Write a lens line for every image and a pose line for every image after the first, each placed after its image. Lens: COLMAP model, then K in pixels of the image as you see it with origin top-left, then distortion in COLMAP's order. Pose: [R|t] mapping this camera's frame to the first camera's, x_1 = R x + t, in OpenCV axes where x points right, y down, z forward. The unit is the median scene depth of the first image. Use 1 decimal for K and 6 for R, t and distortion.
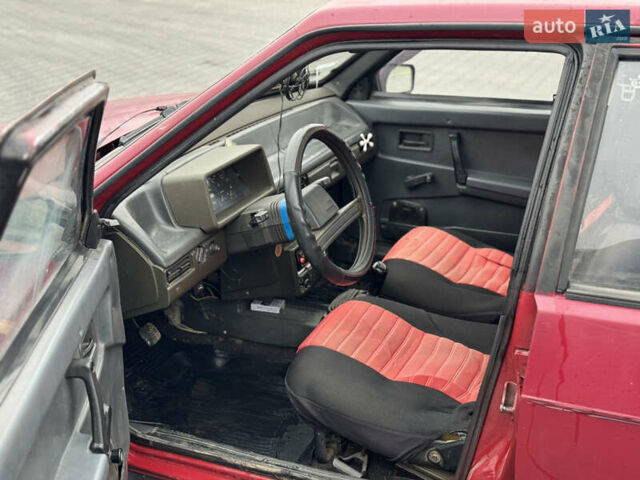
lens RADIAL K [[891.4, 0, 317.5], [0, 891.4, 242.7], [0, 0, 1]] dist [0.124459, -0.007256]
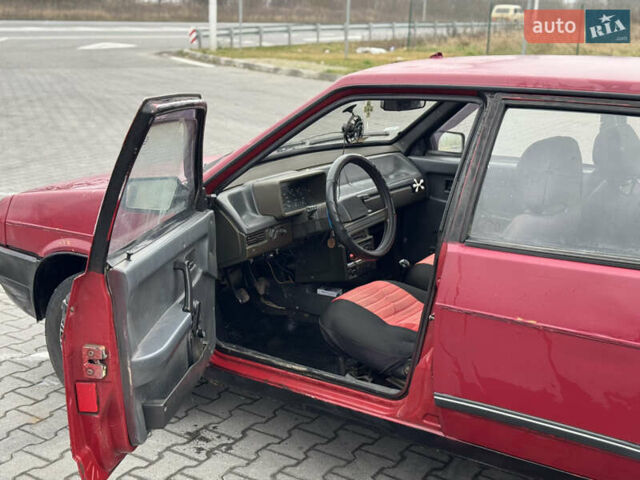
lens RADIAL K [[891.4, 0, 317.5], [0, 891.4, 242.7], [0, 0, 1]] dist [0.124459, -0.007256]
pose [[0.981232, 0.066107, -0.181145, 0.218809], [-0.086214, 0.990678, -0.105468, 0.180909], [0.172484, 0.119106, 0.977785, -0.471480]]
